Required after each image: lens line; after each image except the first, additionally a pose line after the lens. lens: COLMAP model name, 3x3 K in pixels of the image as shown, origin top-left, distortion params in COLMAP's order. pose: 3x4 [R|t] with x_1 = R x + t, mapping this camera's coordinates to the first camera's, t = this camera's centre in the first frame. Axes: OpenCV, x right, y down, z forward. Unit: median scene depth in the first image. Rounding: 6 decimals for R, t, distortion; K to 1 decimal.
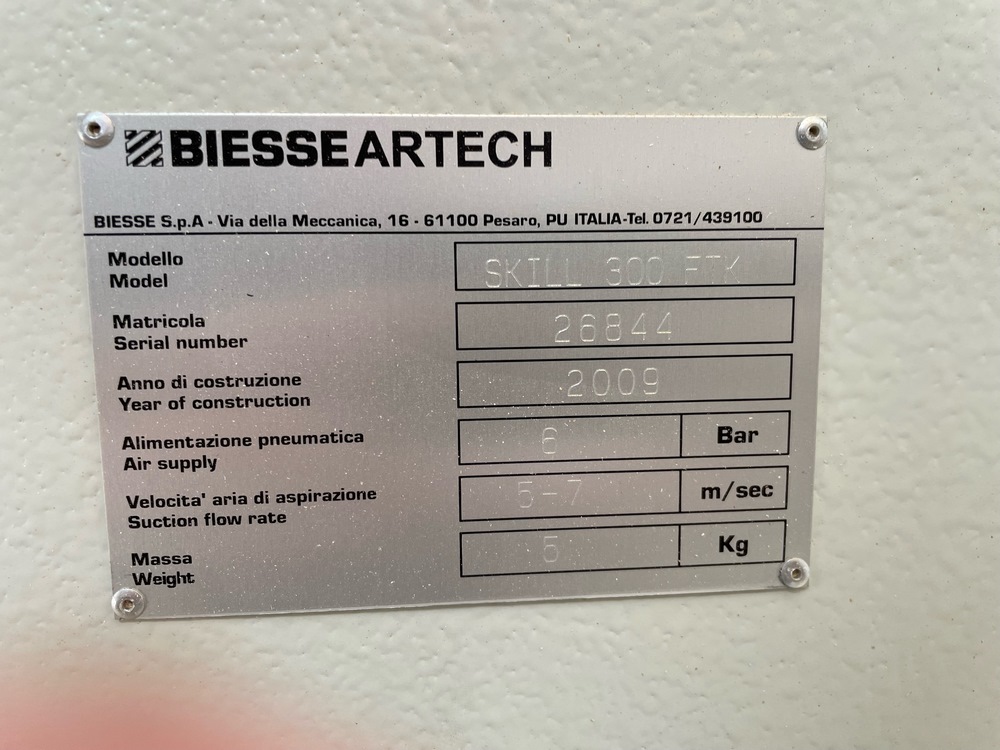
lens RADIAL K [[753.3, 0, 504.8], [0, 753.3, 346.4], [0, 0, 1]] dist [0.093189, -0.221772]
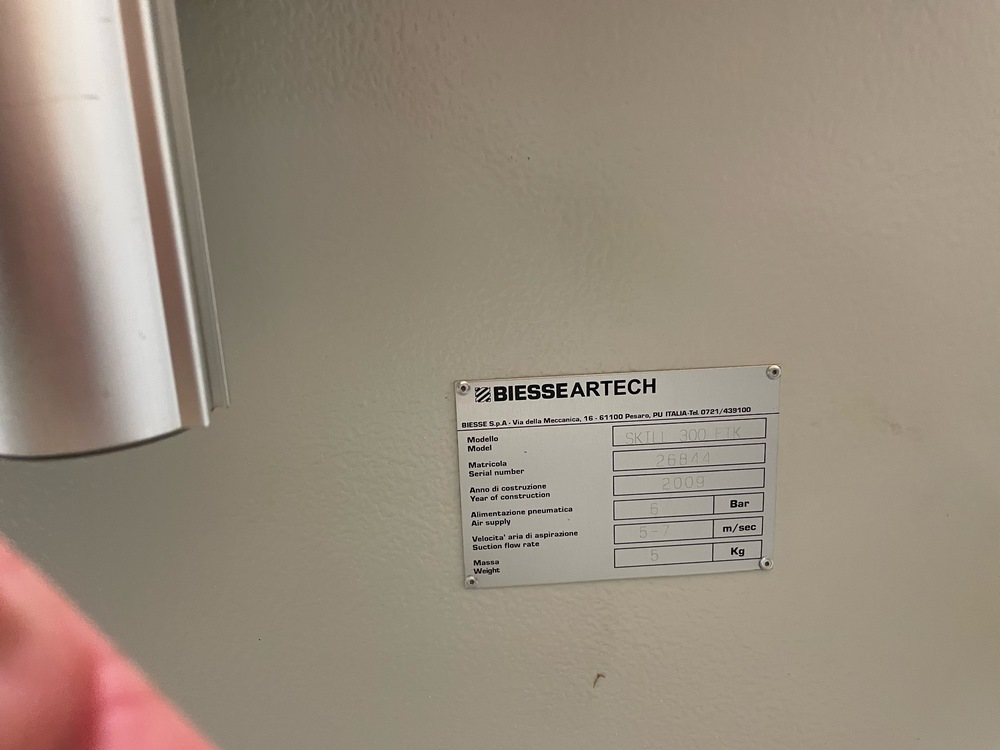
lens RADIAL K [[753.3, 0, 504.8], [0, 753.3, 346.4], [0, 0, 1]] dist [0.093189, -0.221772]
pose [[0.999245, -0.020921, -0.032726, -0.307835], [0.023864, 0.995446, 0.092295, -0.587574], [0.030646, -0.093006, 0.995194, -1.235064]]
